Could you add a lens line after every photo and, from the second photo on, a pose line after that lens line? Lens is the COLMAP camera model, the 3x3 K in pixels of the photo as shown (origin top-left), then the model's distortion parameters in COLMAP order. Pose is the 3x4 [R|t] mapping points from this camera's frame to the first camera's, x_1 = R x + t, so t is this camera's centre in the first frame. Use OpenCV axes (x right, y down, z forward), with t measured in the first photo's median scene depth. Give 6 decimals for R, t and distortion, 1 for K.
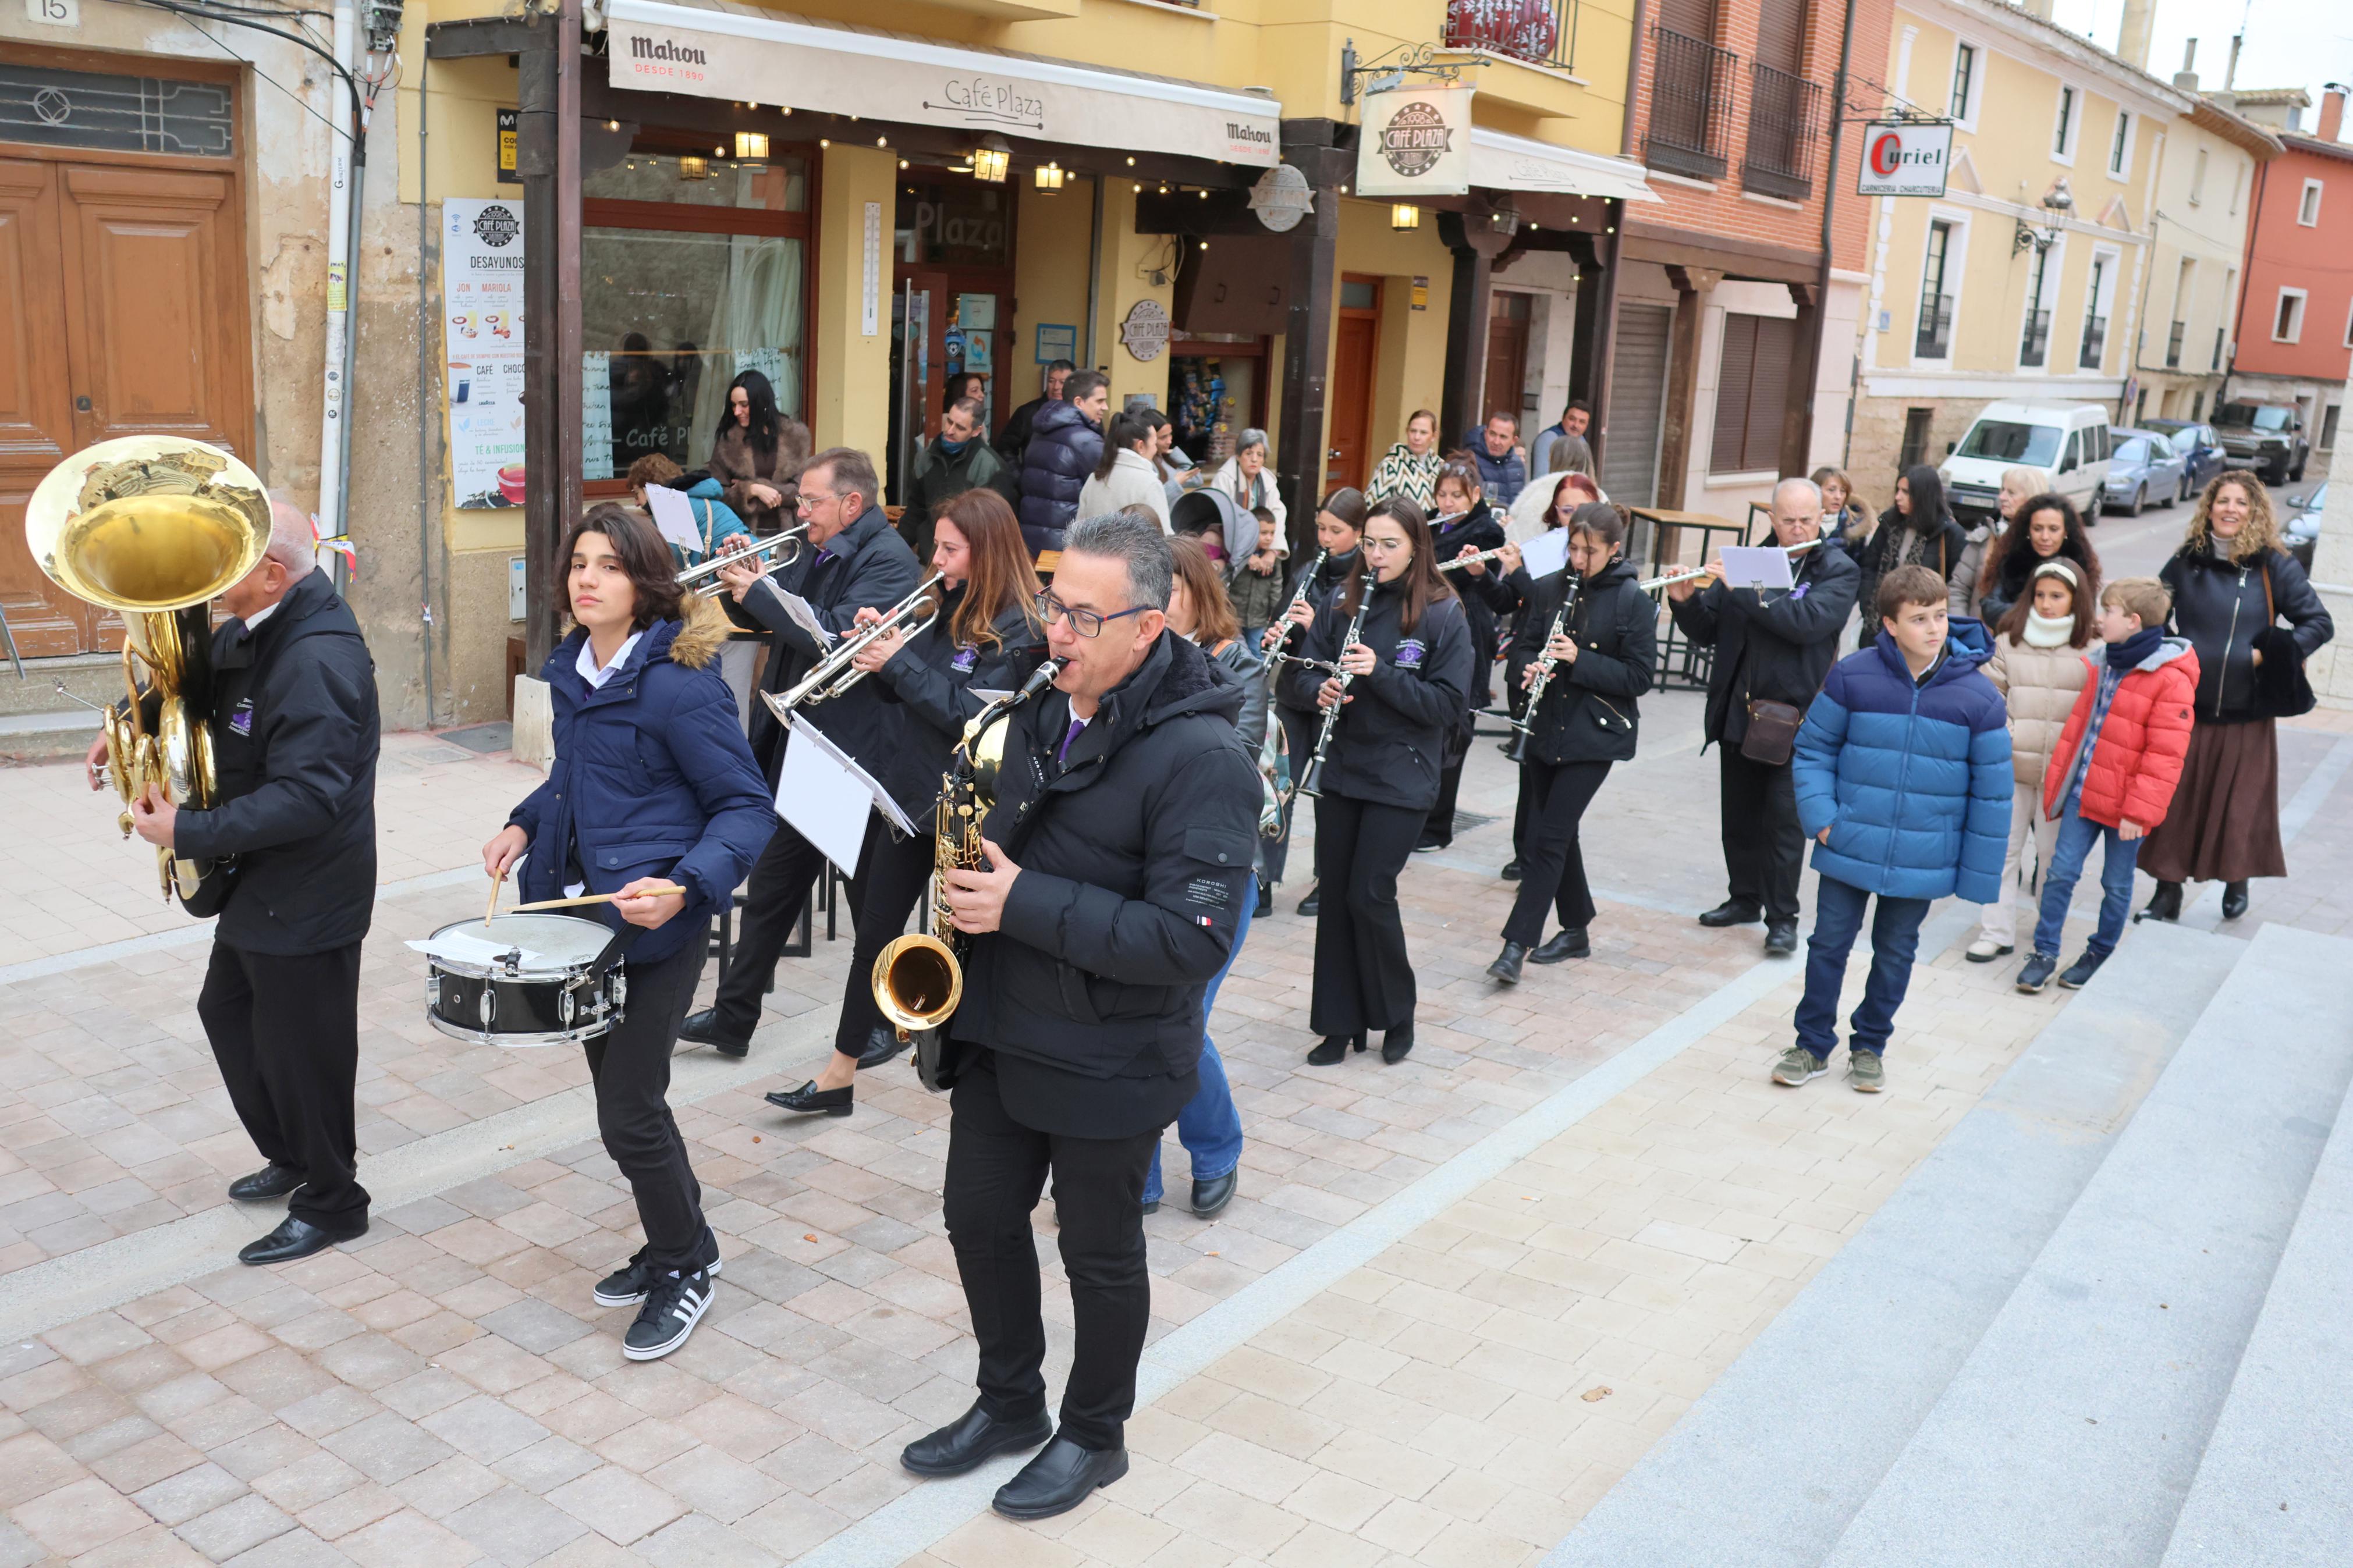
lens RADIAL K [[1962.2, 0, 1176.5], [0, 1962.2, 784.0], [0, 0, 1]] dist [-0.164647, 0.128636]
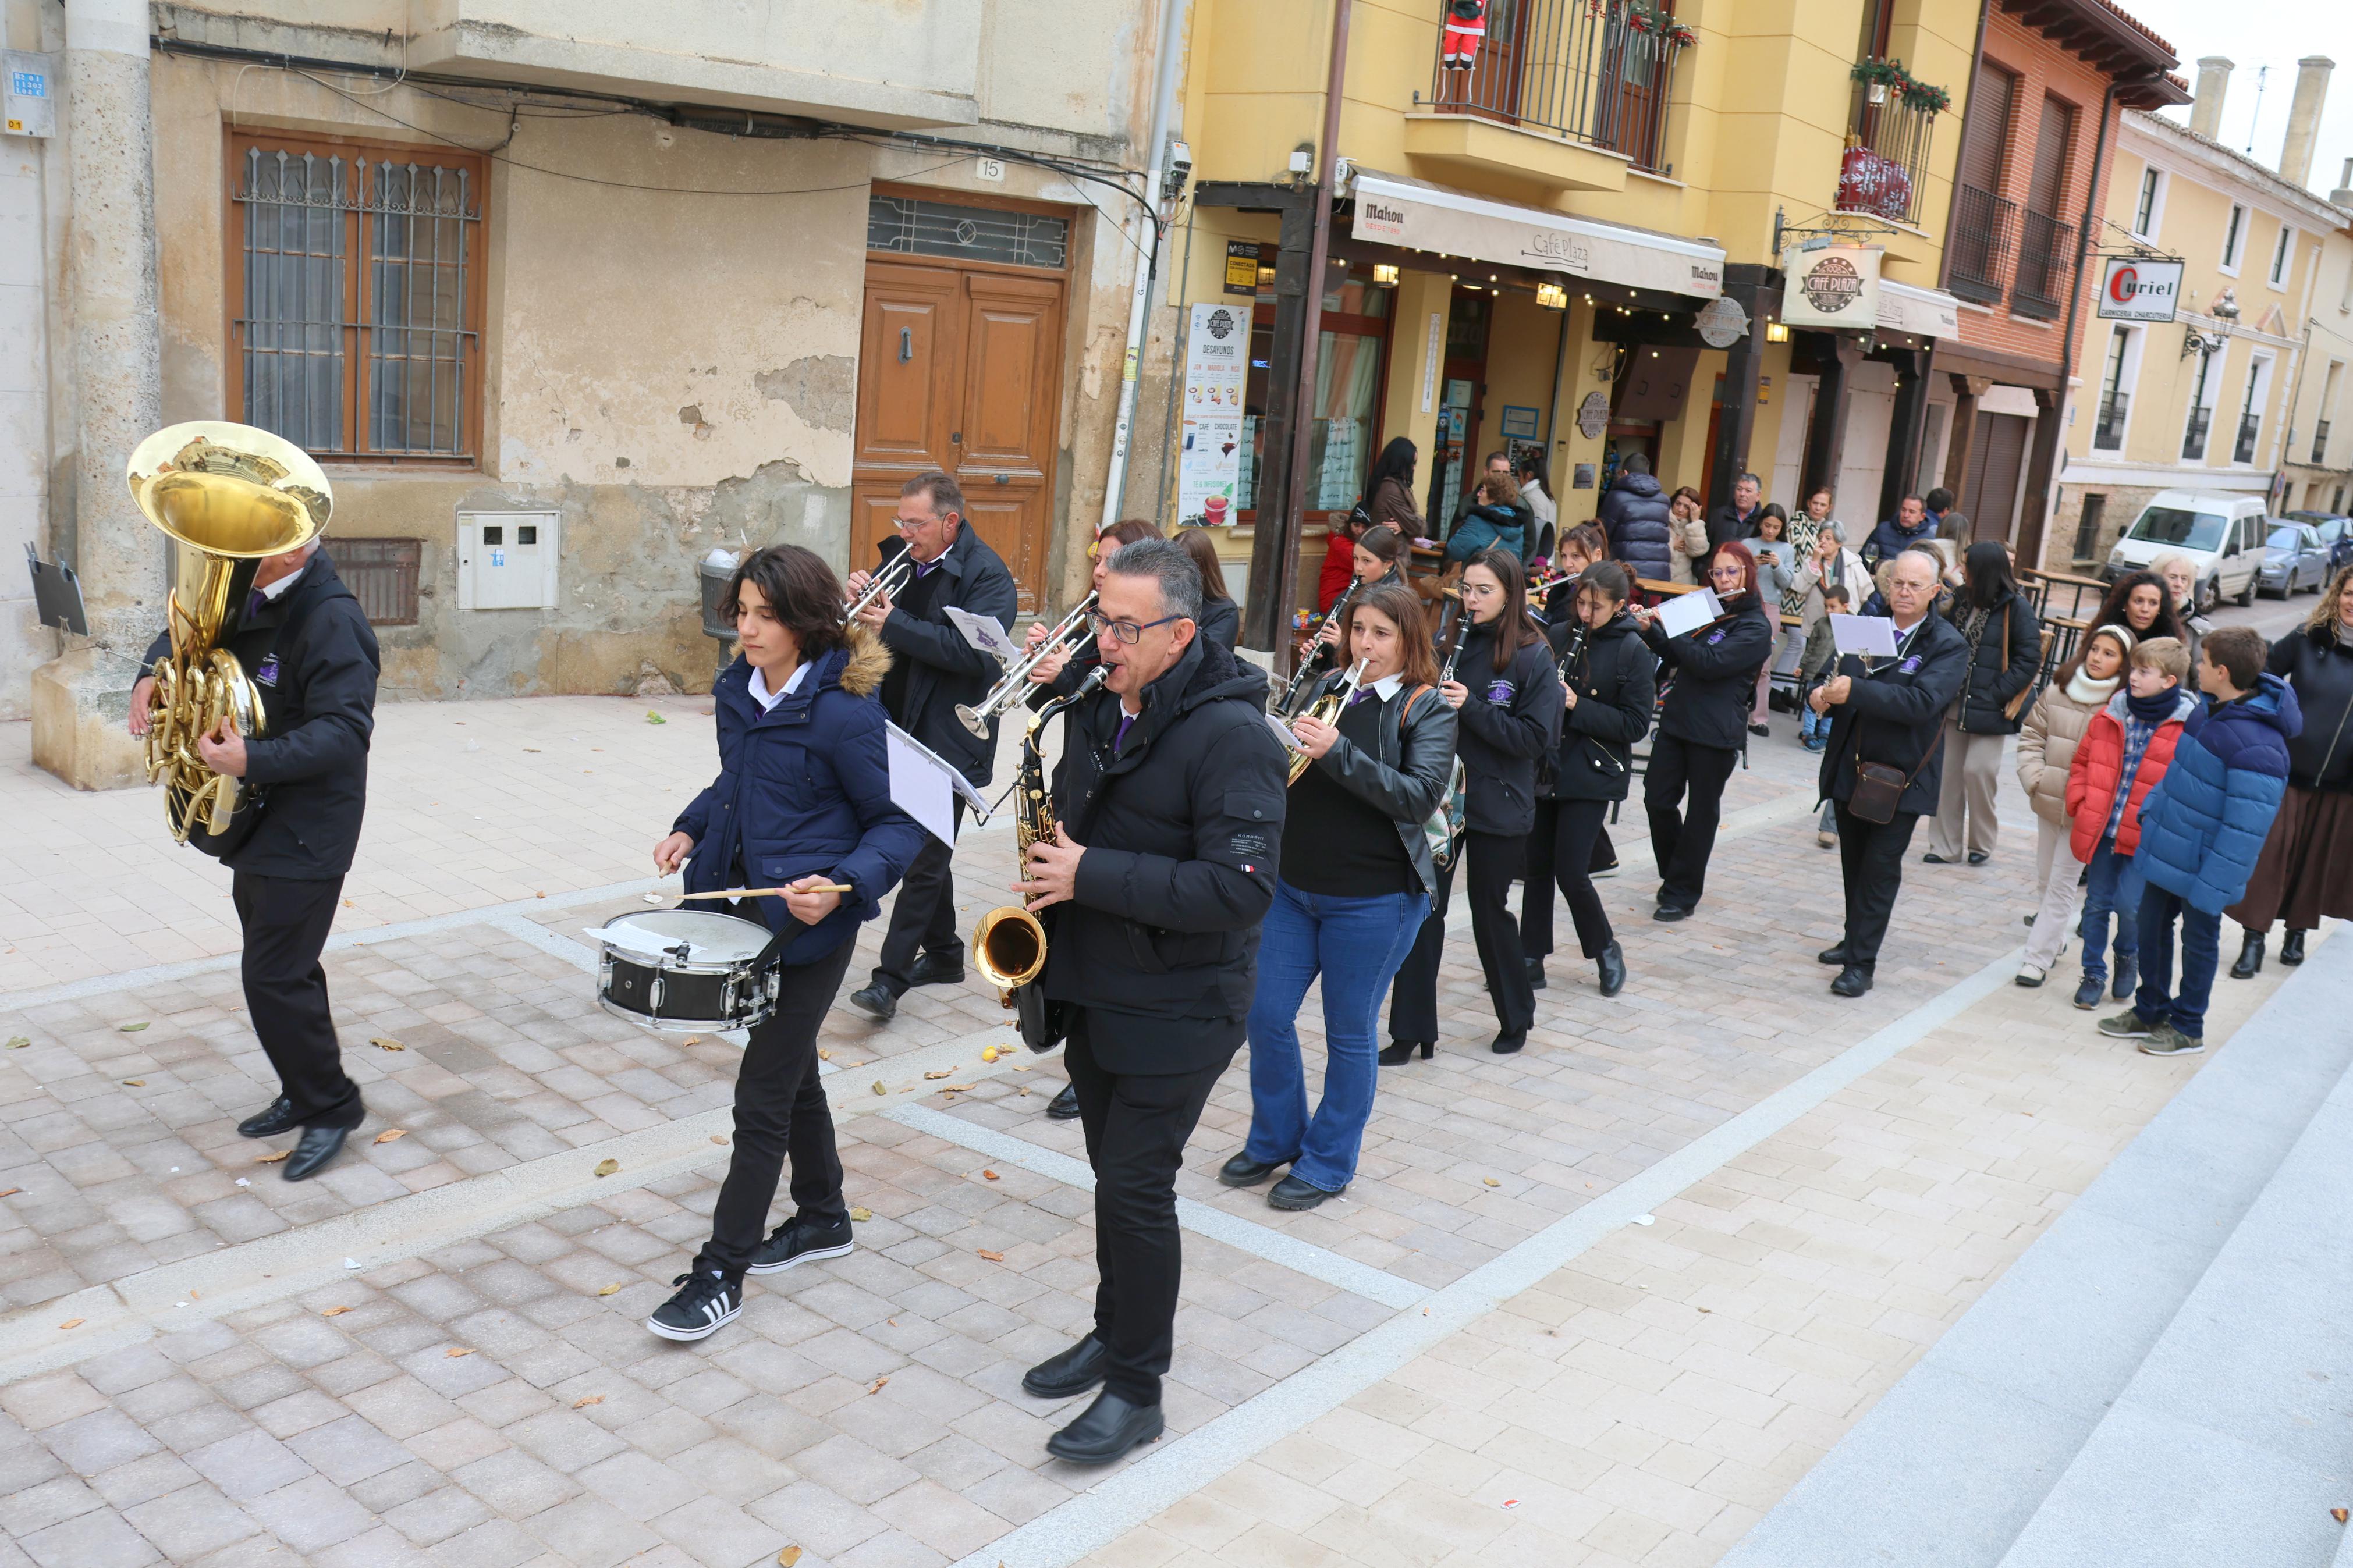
lens RADIAL K [[1881.1, 0, 1176.5], [0, 1881.1, 784.0], [0, 0, 1]] dist [-0.168096, 0.117020]
pose [[0.996619, 0.048578, -0.066256, -0.148377], [-0.049746, 0.998632, -0.016093, 0.034460], [0.065383, 0.019335, 0.997673, -0.184443]]
